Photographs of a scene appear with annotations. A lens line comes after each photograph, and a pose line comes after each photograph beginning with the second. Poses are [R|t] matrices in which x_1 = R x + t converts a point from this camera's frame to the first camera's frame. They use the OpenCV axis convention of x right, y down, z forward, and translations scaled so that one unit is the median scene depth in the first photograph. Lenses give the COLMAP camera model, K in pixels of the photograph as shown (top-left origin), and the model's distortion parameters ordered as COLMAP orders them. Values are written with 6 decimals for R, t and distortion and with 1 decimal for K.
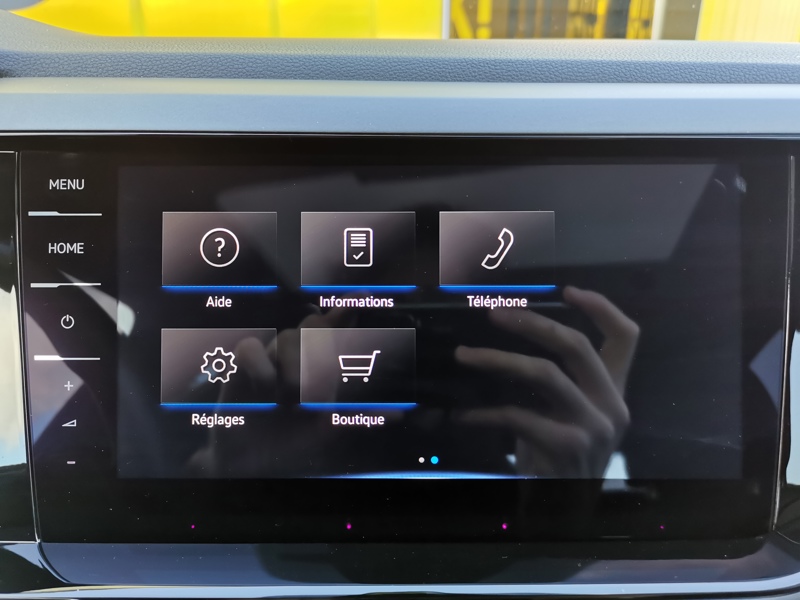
lens RADIAL K [[617.3, 0, 401.8], [0, 617.3, 304.1], [0, 0, 1]] dist [0.012083, -0.005875]
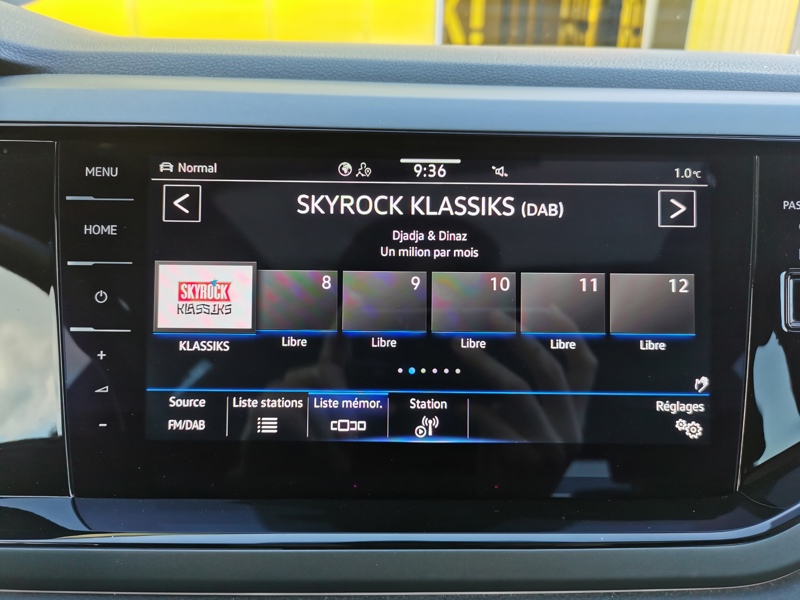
lens RADIAL K [[617.3, 0, 401.8], [0, 617.3, 304.1], [0, 0, 1]] dist [0.012083, -0.005875]
pose [[0.999814, 0.010699, 0.016063, -0.023160], [-0.010606, 0.999927, -0.005871, 0.039600], [-0.016125, 0.005700, 0.999854, -0.098147]]
